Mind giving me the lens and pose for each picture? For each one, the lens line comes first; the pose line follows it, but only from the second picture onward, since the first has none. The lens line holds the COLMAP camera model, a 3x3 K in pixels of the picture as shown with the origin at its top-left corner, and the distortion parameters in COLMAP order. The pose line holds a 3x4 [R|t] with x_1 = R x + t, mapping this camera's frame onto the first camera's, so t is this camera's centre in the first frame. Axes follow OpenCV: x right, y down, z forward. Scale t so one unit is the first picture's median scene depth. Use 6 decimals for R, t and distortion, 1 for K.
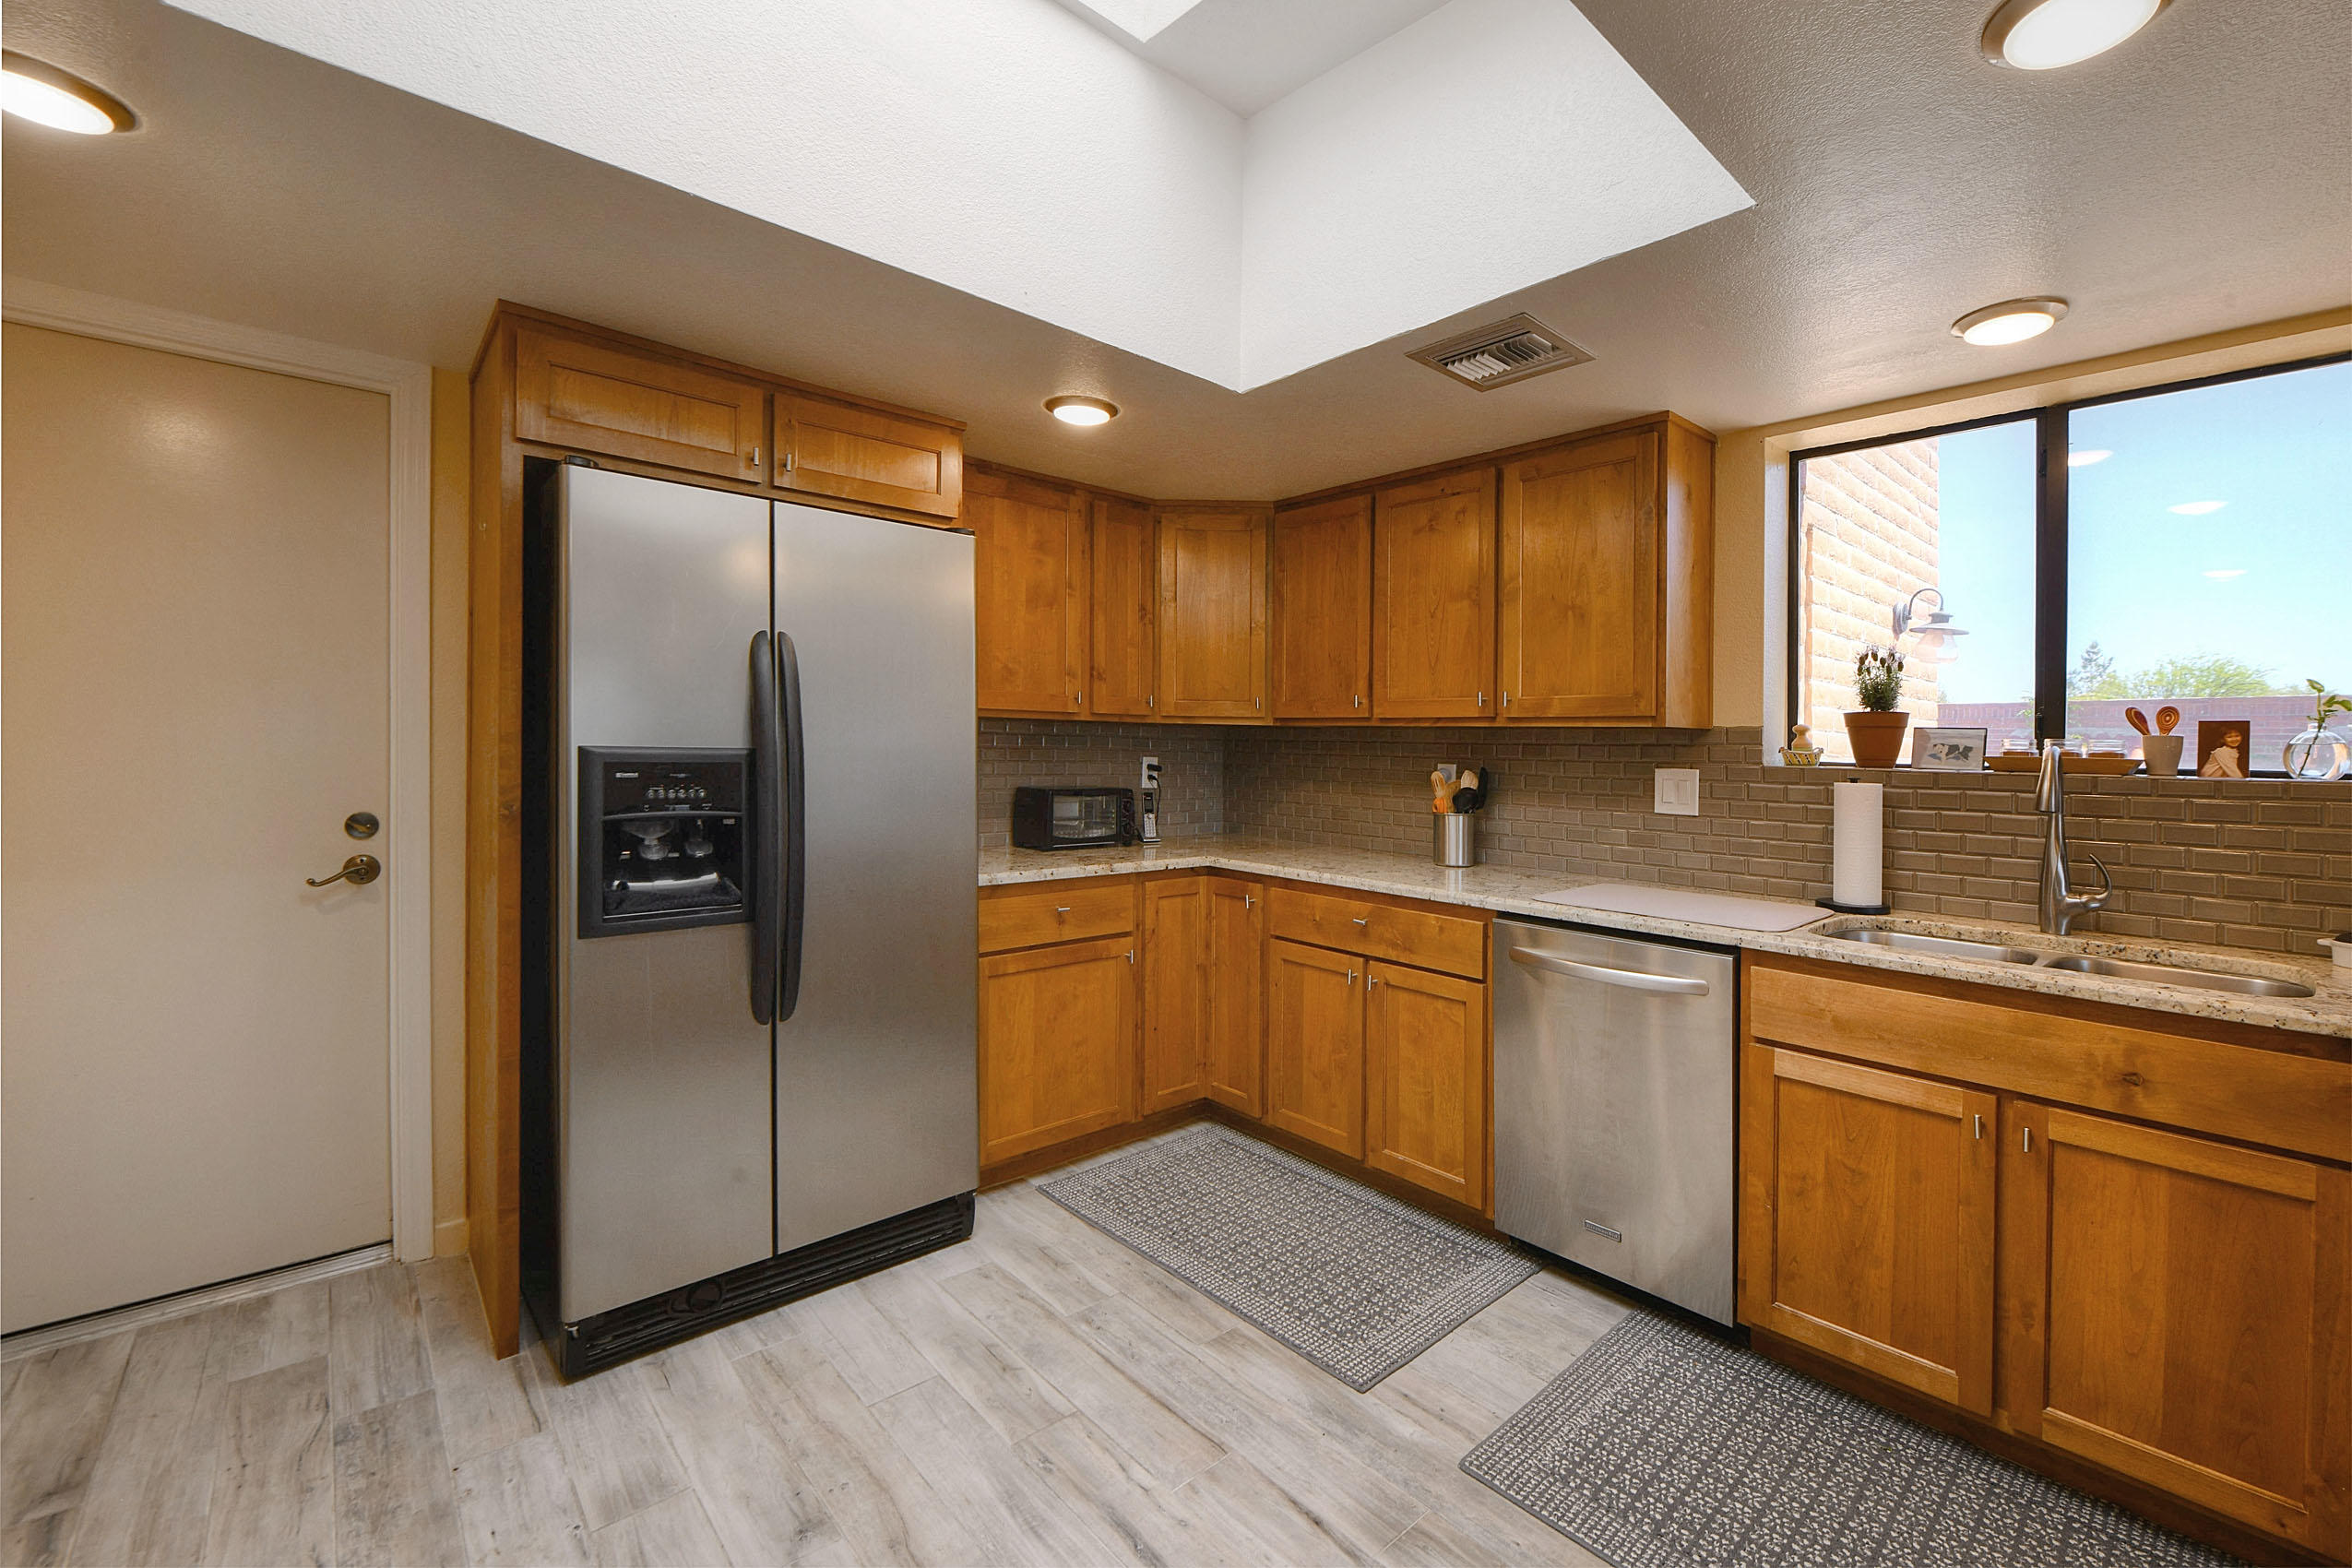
lens RADIAL K [[946.6, 0, 1367.6], [0, 946.6, 775.6], [0, 0, 1]] dist [-0.002920, -0.000830]
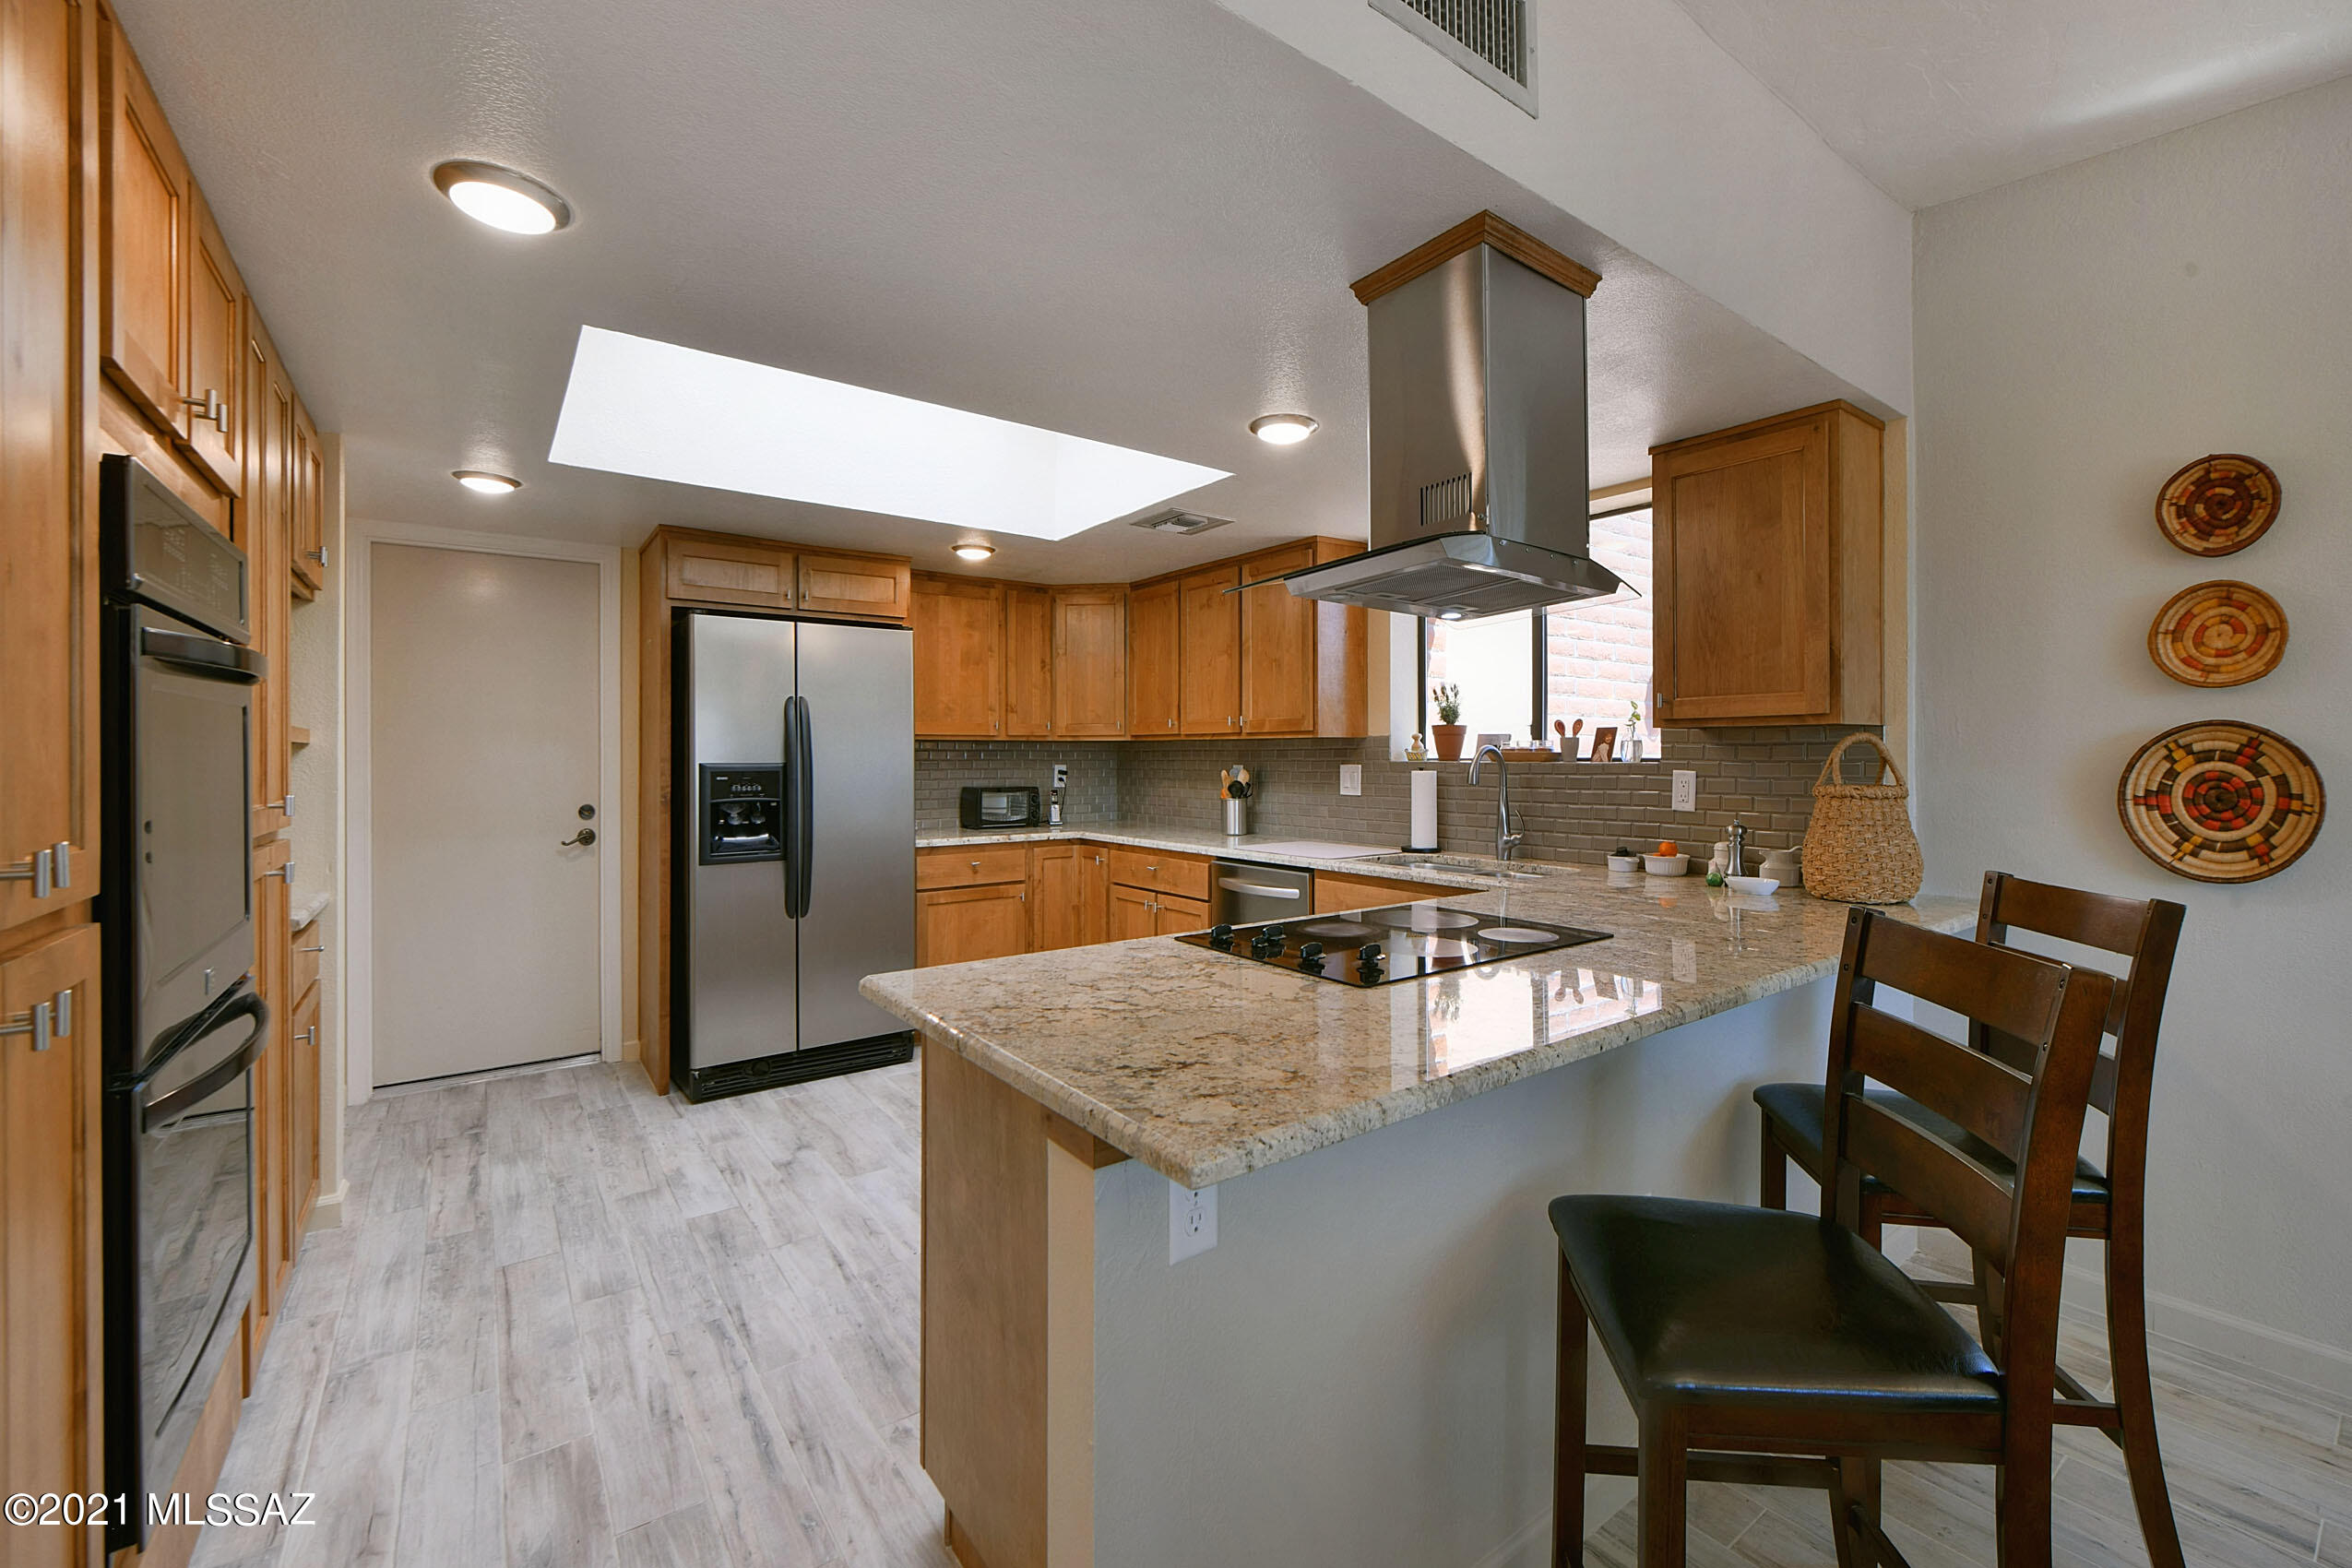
lens RADIAL K [[990.0, 0, 1267.6], [0, 990.0, 756.7], [0, 0, 1]] dist [-0.006003, -0.000234]
pose [[0.986437, -0.021408, -0.162739, 0.485619], [0.016800, 0.999420, -0.029638, 0.026700], [0.163279, 0.026502, 0.986224, -0.610287]]
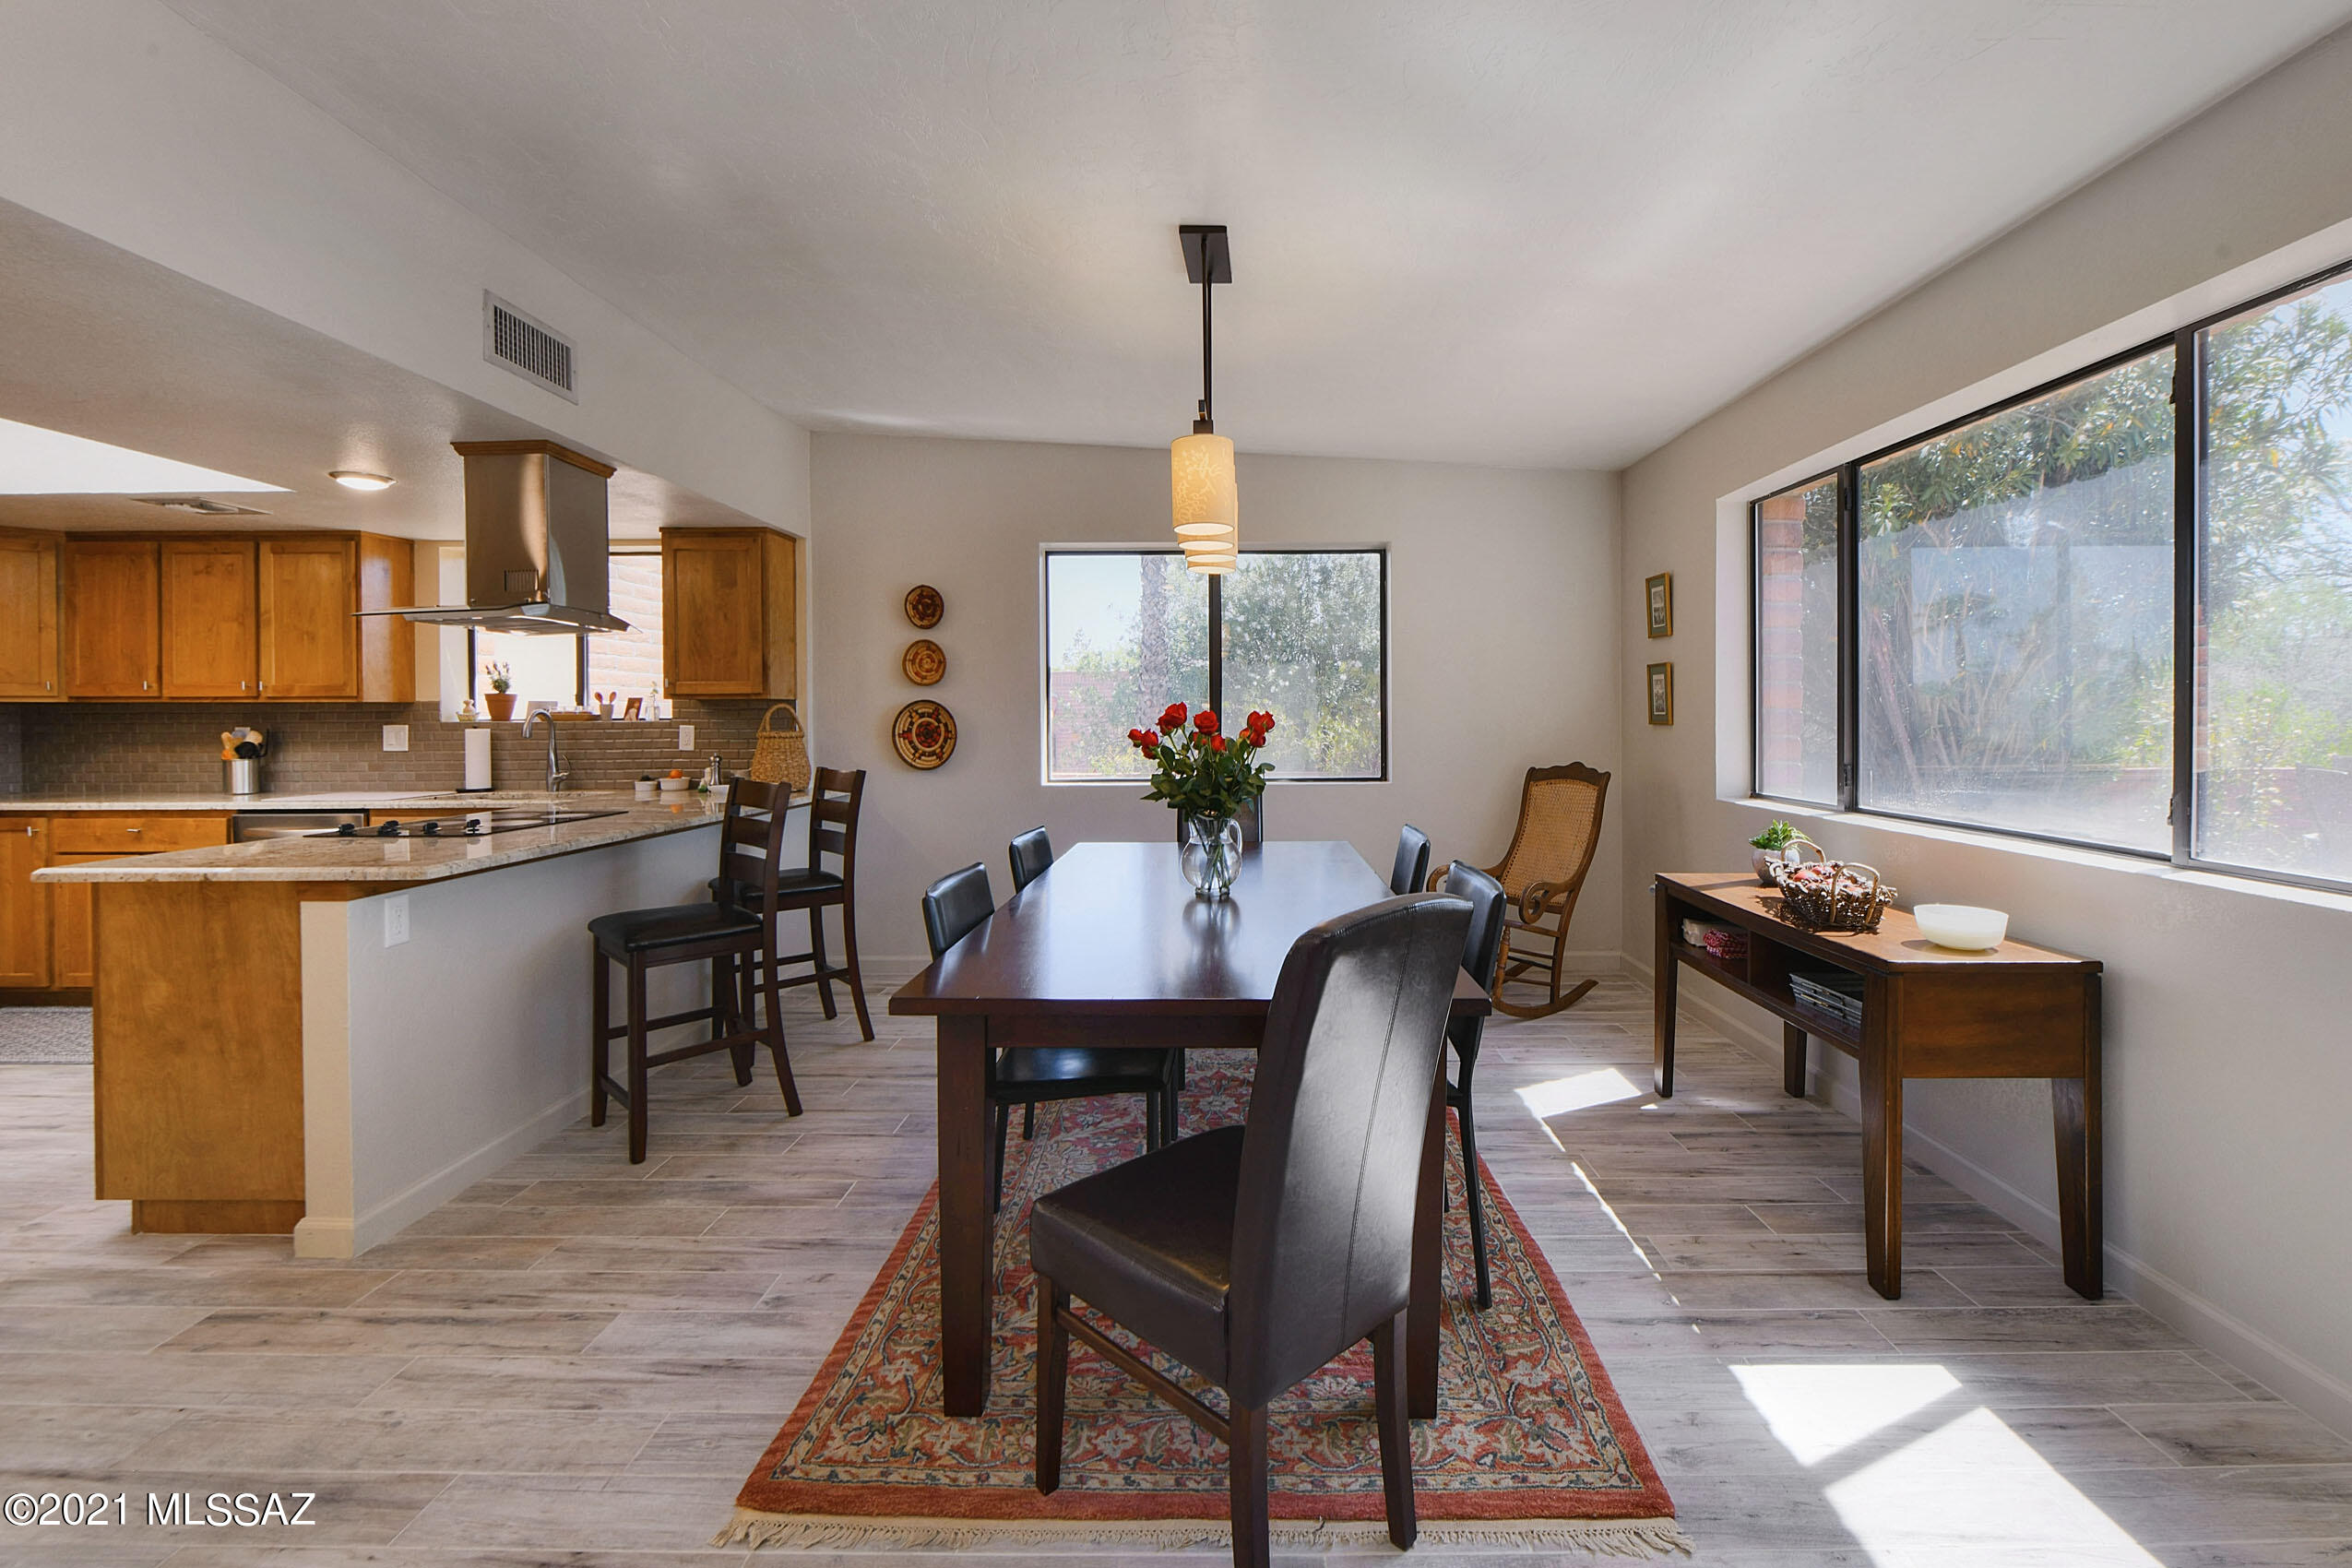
lens RADIAL K [[929.7, 0, 1231.4], [0, 929.7, 720.9], [0, 0, 1]] dist [-0.011602, -0.000116]
pose [[0.753755, -0.026781, 0.656609, 0.401240], [0.038799, 0.999240, -0.003784, 0.055797], [-0.656009, 0.028328, 0.754221, -1.414670]]
